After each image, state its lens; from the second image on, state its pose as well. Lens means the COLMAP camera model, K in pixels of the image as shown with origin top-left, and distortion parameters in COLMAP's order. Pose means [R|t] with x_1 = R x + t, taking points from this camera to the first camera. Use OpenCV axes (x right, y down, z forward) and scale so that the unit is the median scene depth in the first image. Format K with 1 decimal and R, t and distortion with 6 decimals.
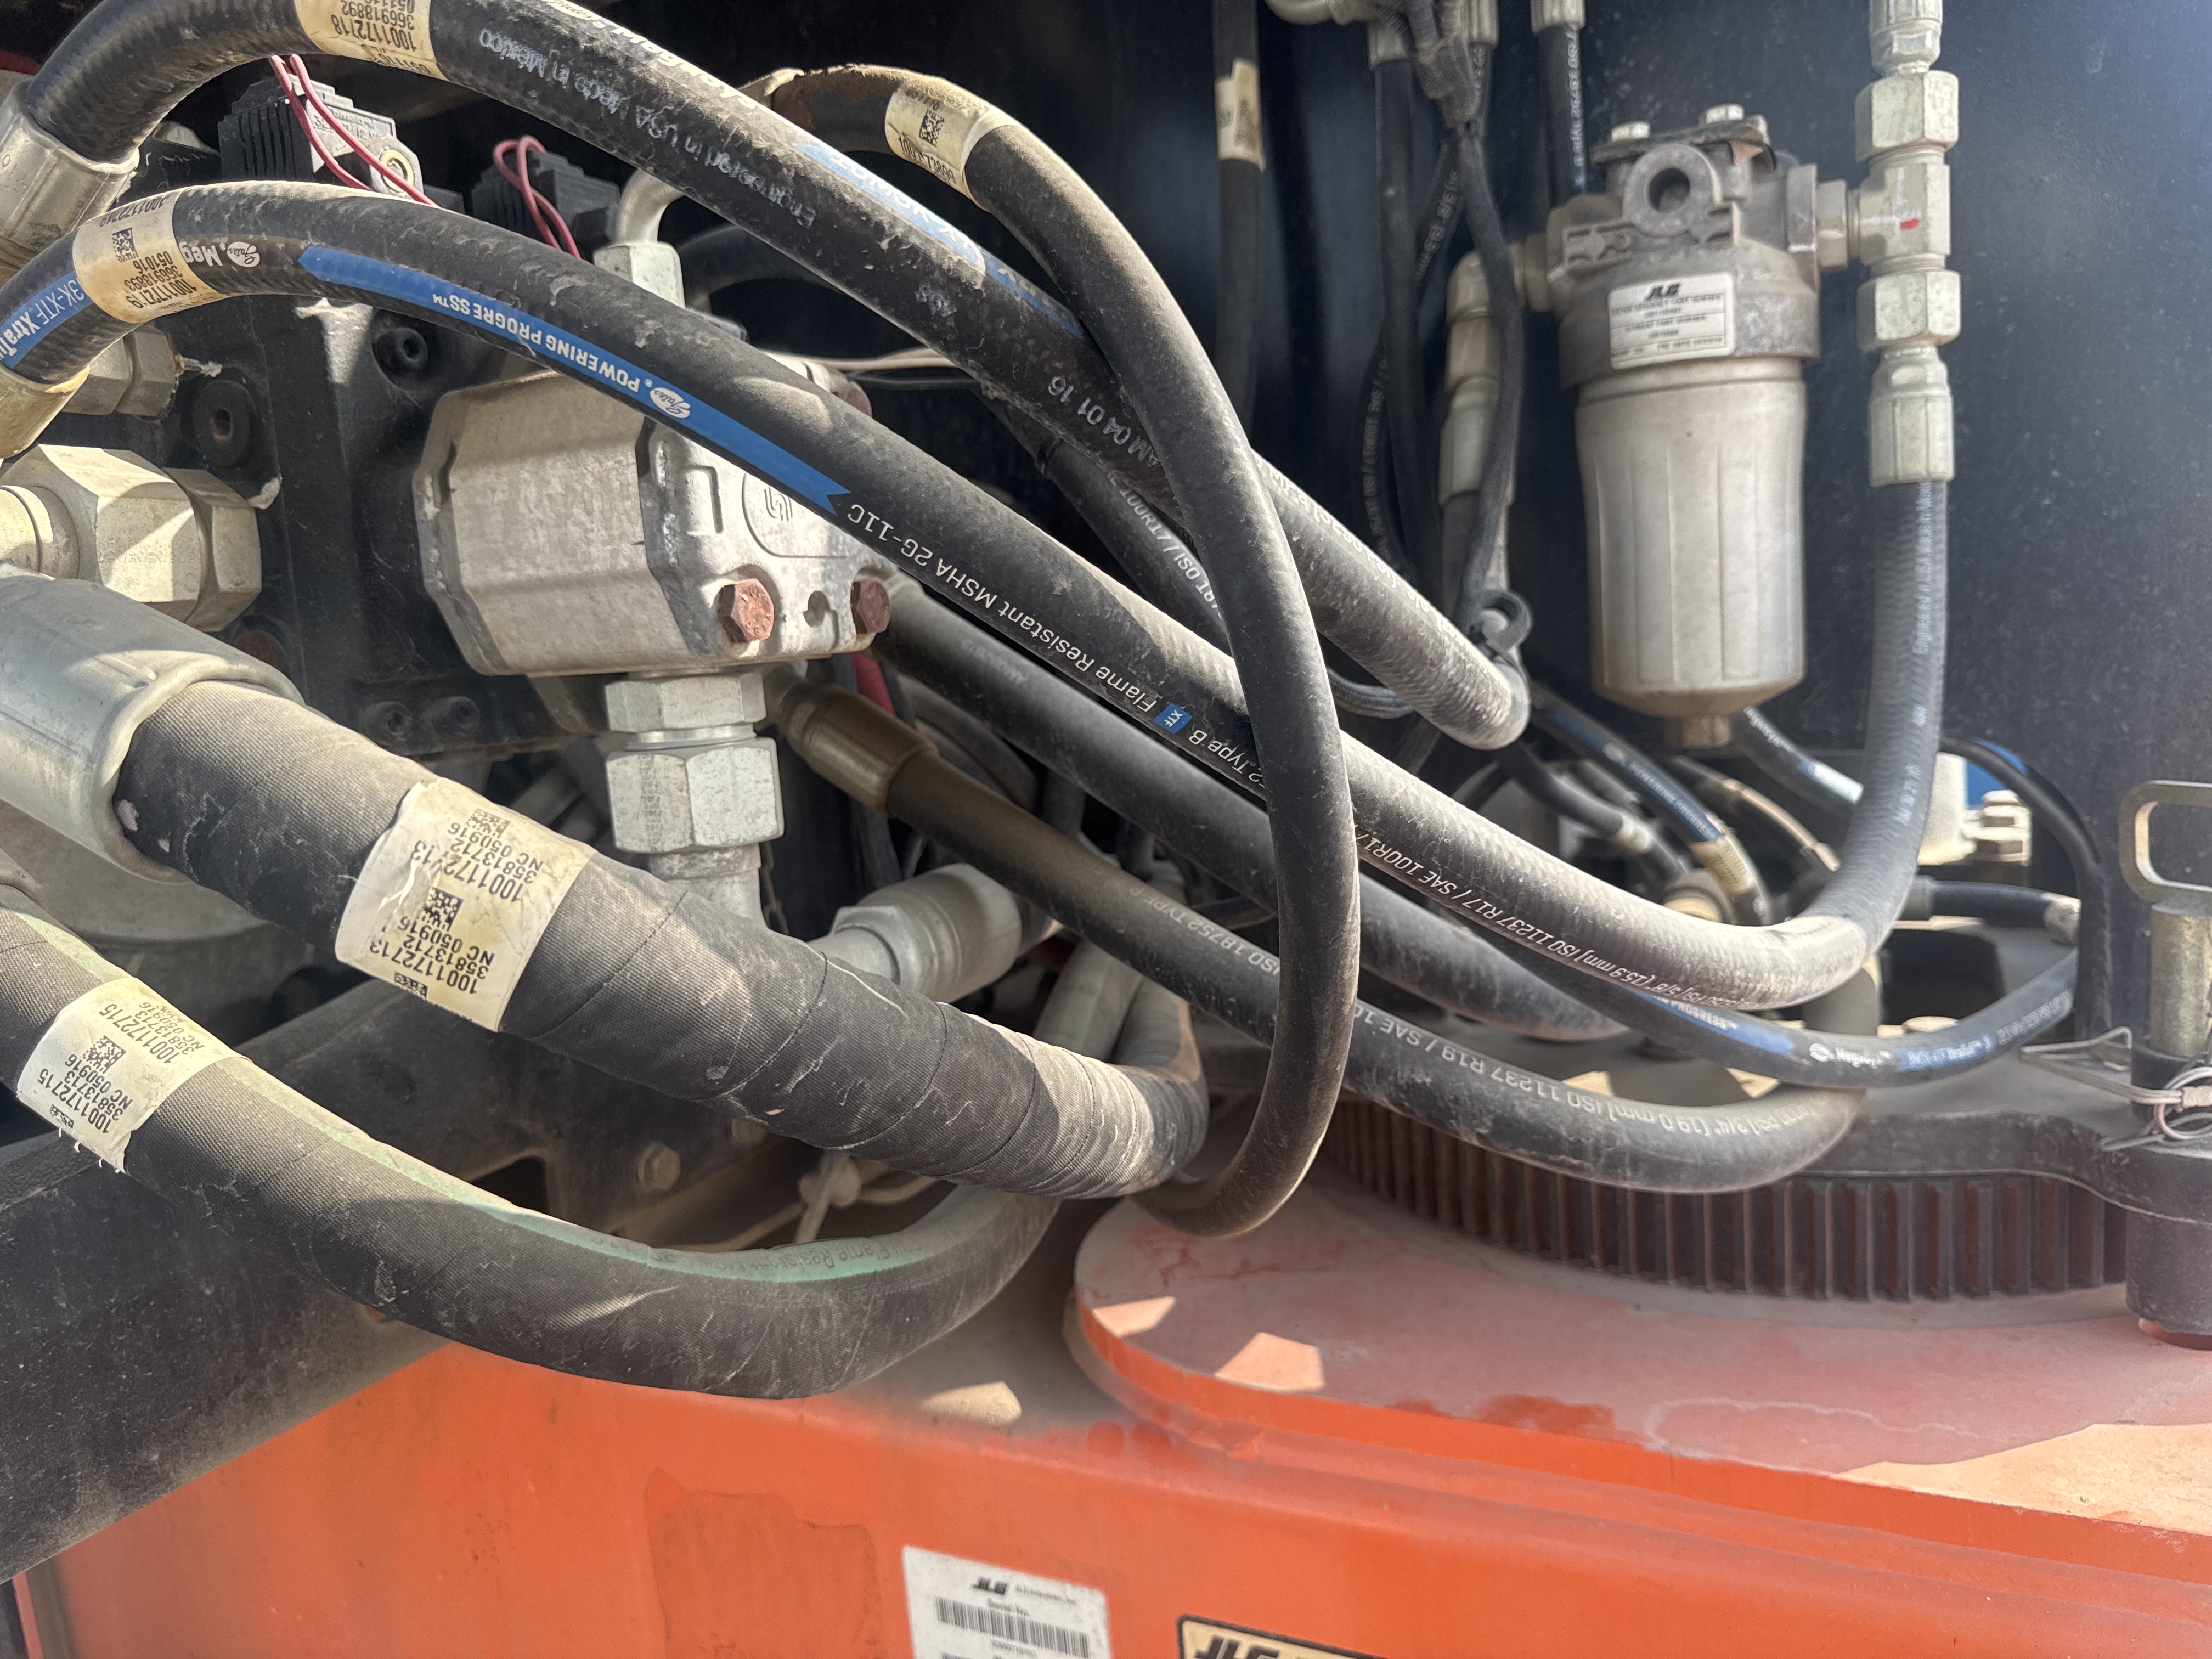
lens RADIAL K [[1636.1, 0, 1106.0], [0, 1636.1, 829.5], [0, 0, 1]] dist [-0.021040, 0.003516]
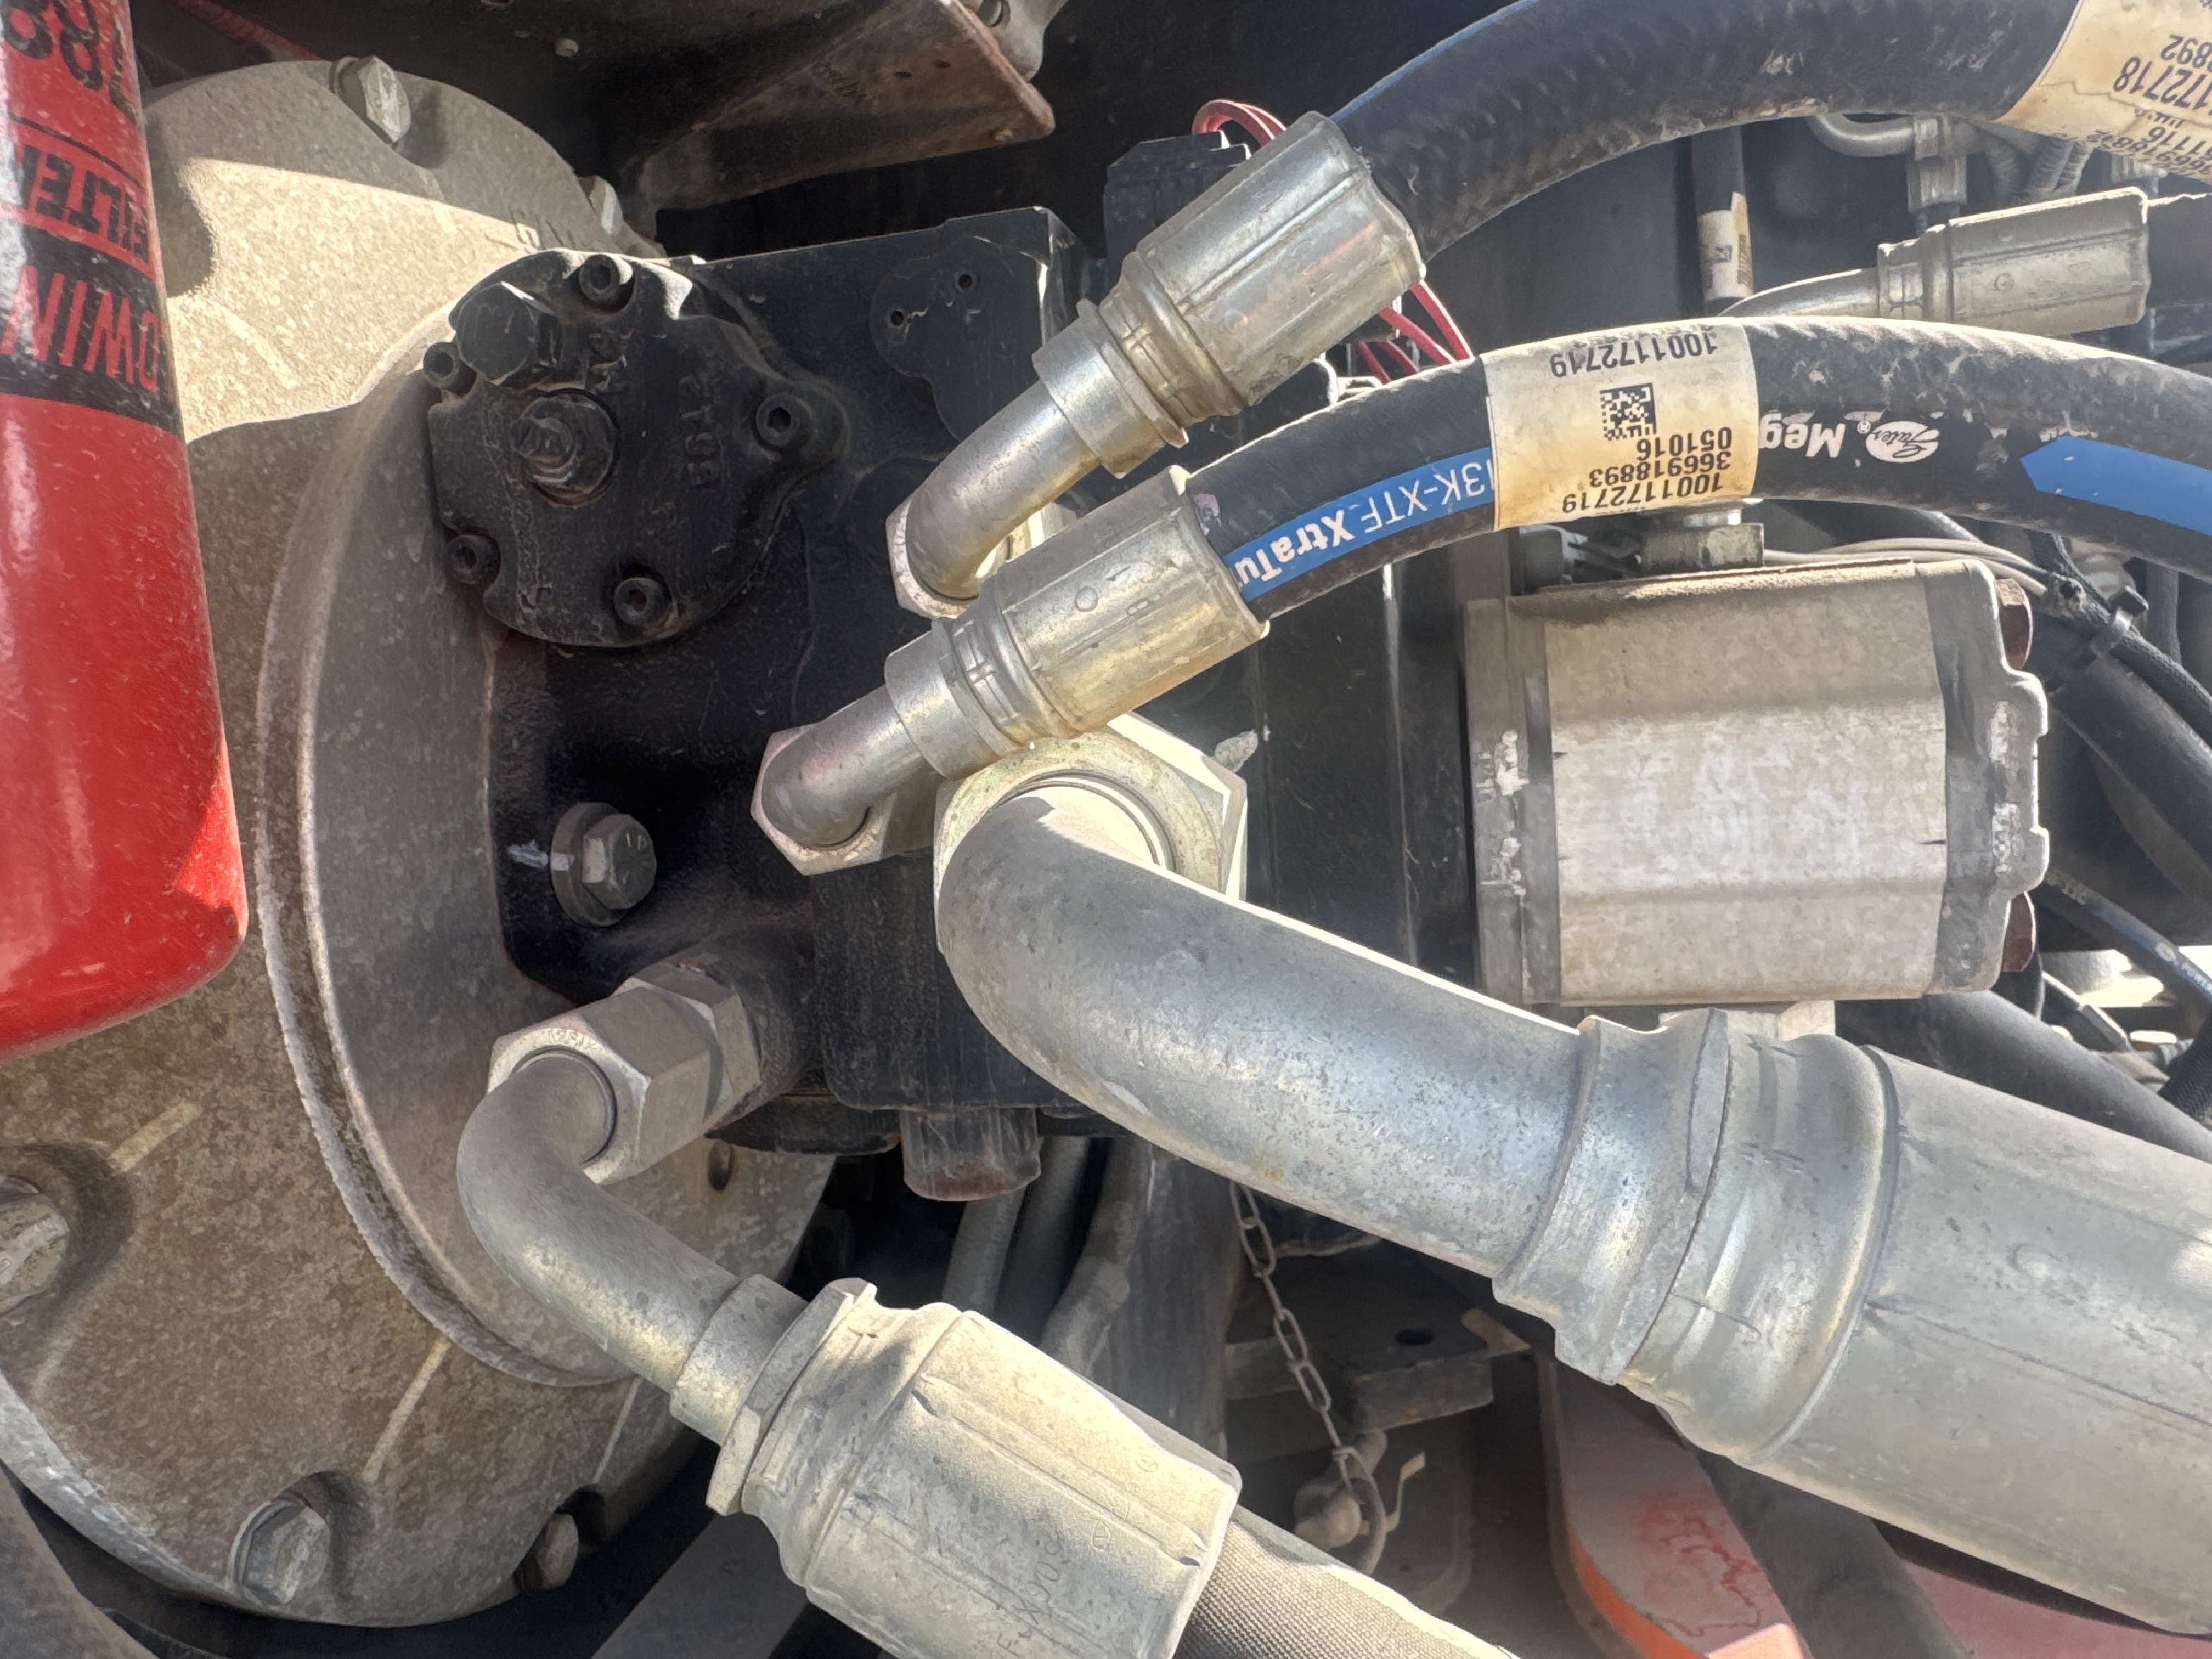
lens RADIAL K [[1620.3, 0, 1106.0], [0, 1620.3, 829.5], [0, 0, 1]] dist [-0.001543, -0.005946]
pose [[0.973189, -0.023445, 0.228808, -0.761401], [0.035491, 0.998184, -0.048673, -0.154988], [-0.227252, 0.055488, 0.972254, 0.397507]]
